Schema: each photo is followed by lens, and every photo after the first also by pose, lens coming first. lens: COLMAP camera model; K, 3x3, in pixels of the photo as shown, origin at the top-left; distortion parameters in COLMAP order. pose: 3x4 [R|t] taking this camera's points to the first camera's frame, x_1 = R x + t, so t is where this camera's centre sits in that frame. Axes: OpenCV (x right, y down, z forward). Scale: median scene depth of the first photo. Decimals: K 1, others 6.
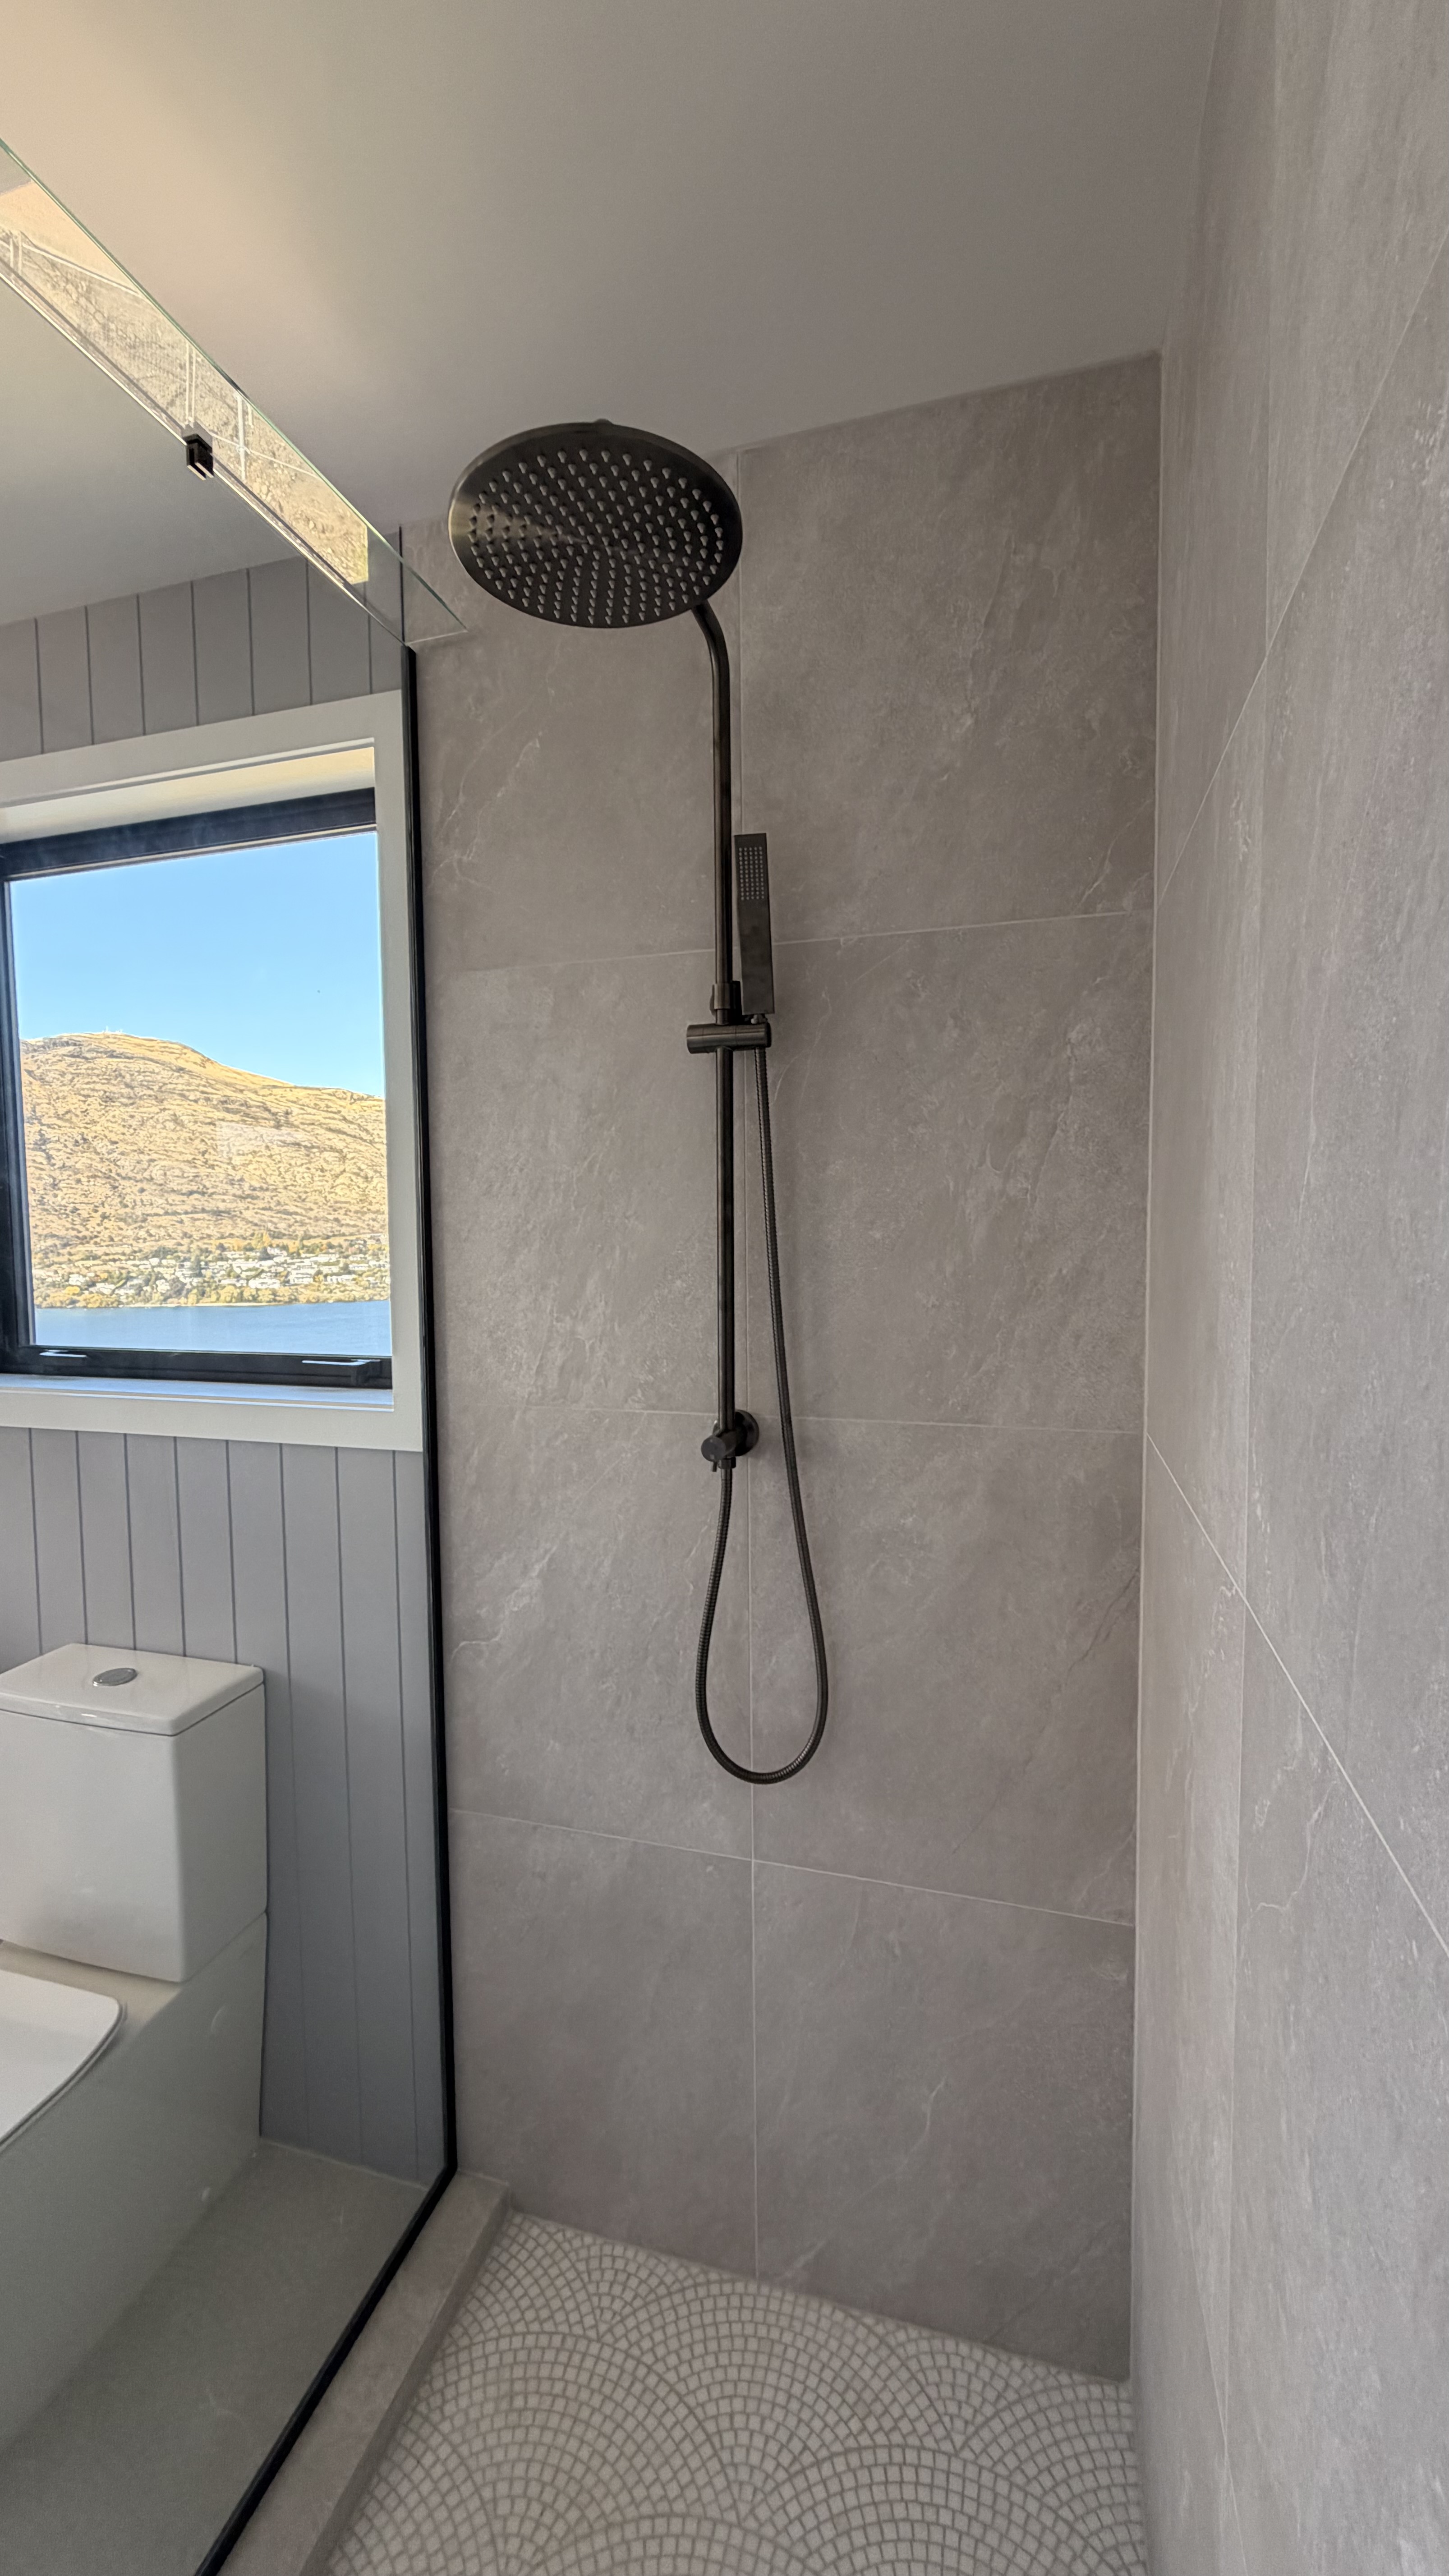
lens RADIAL K [[1024.4, 0, 724.5], [0, 1024.4, 1288.0], [0, 0, 1]] dist [-0.000121, 0.000317]
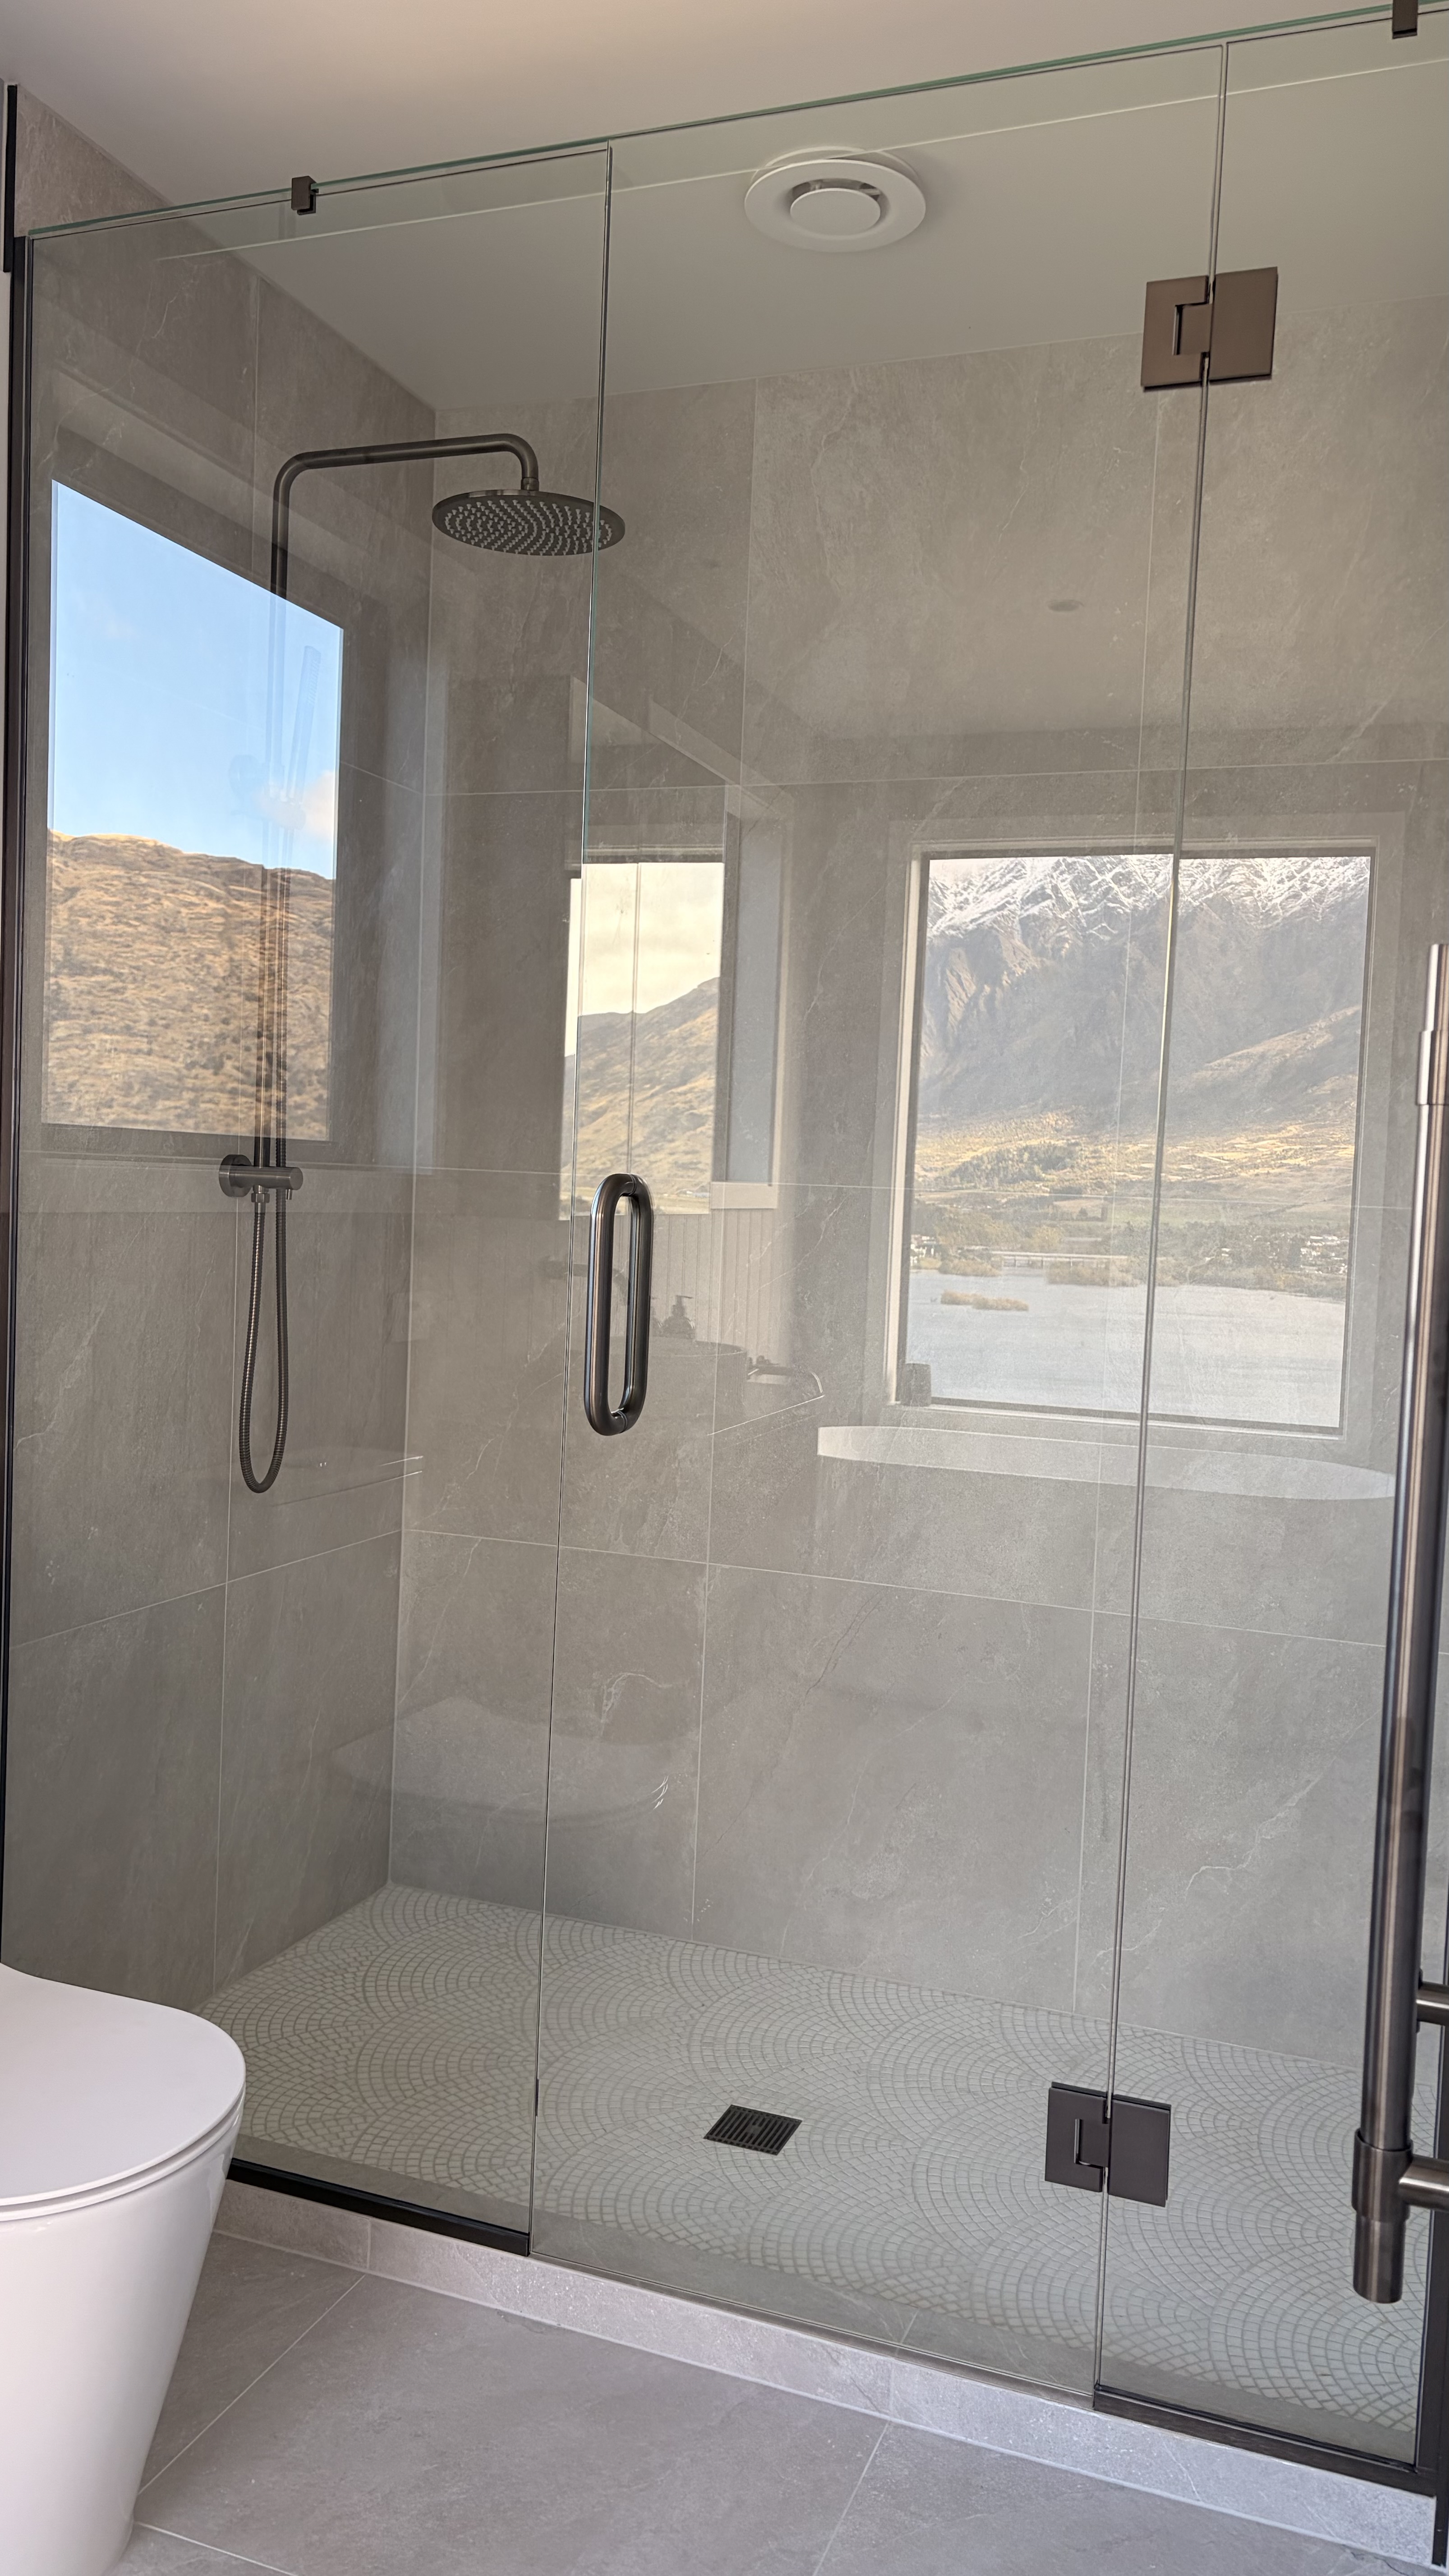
lens RADIAL K [[1928.3, 0, 739.5], [0, 1928.3, 1287.3], [0, 0, 1]] dist [0.093161, -0.110737]
pose [[0.070248, -0.042214, 0.996636, -2.055761], [0.019664, 0.998969, 0.040927, 0.192464], [-0.997336, 0.016723, 0.071005, 0.341574]]
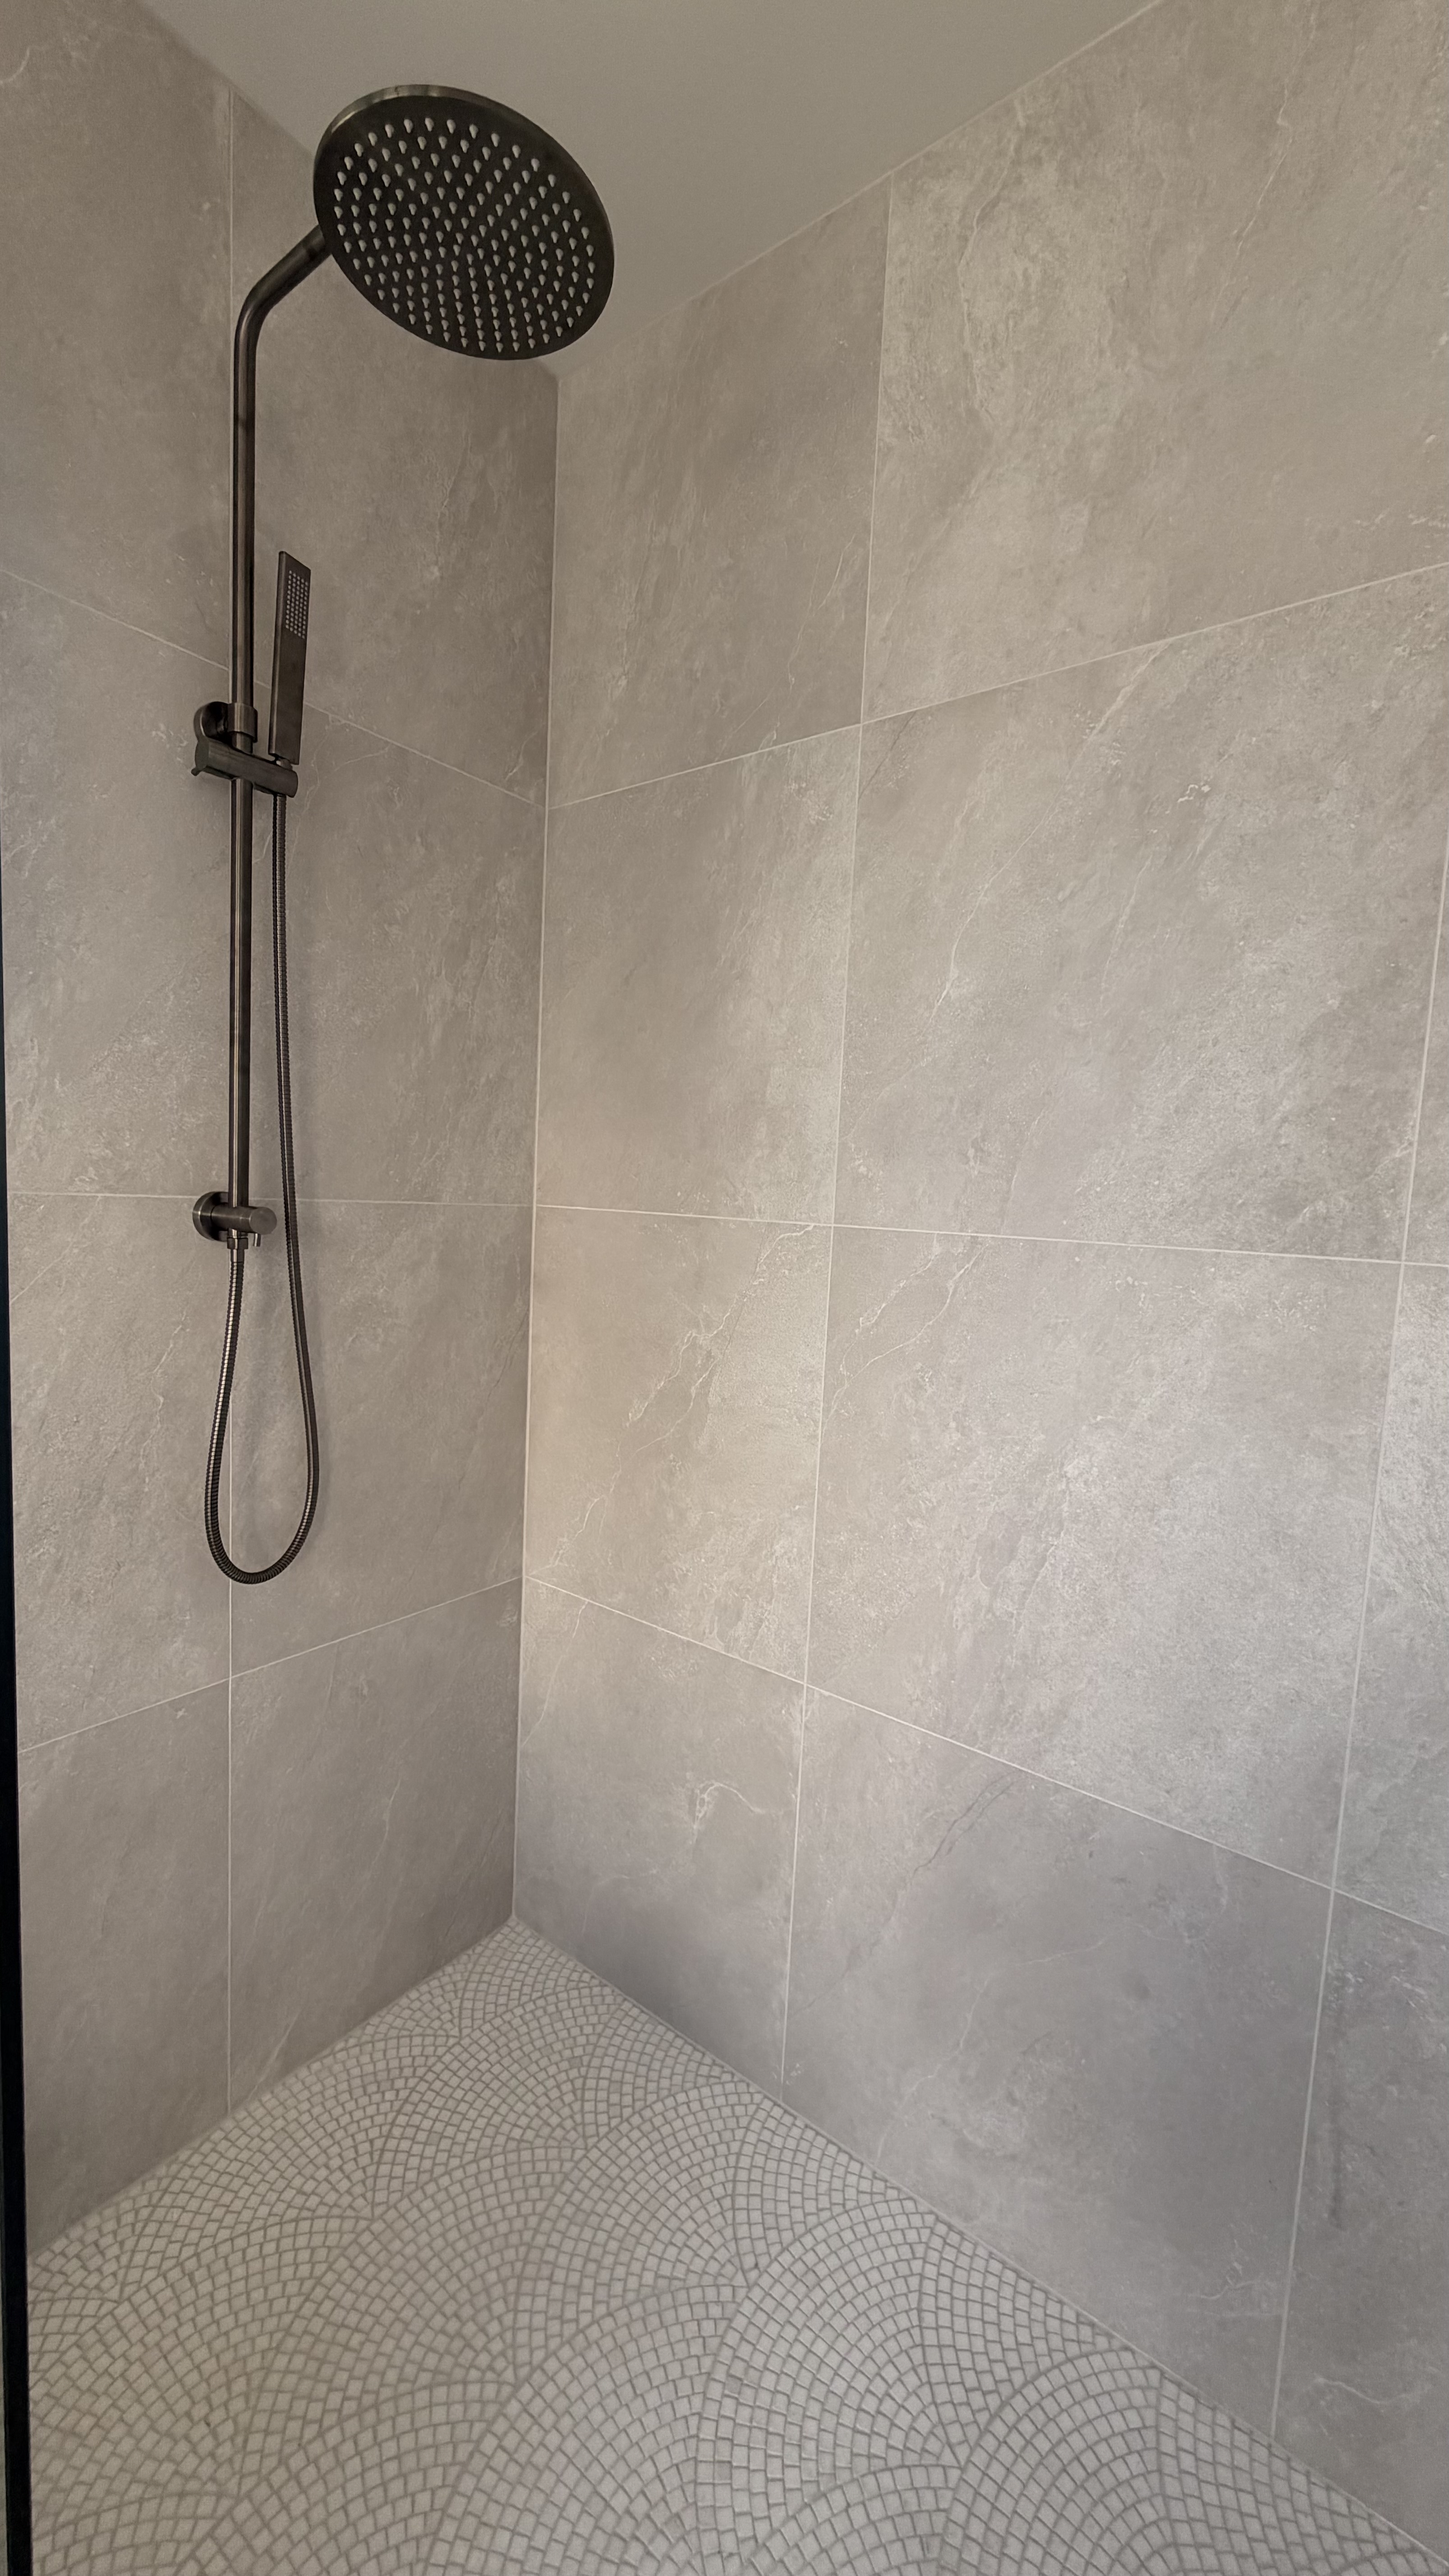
lens RADIAL K [[1020.1, 0, 729.2], [0, 1020.1, 1296.4], [0, 0, 1]] dist [-0.001557, 0.000644]
pose [[0.357002, -0.065837, 0.931781, -0.697859], [0.008072, 0.997693, 0.067402, 0.160380], [-0.934069, -0.016541, 0.356710, 0.261387]]
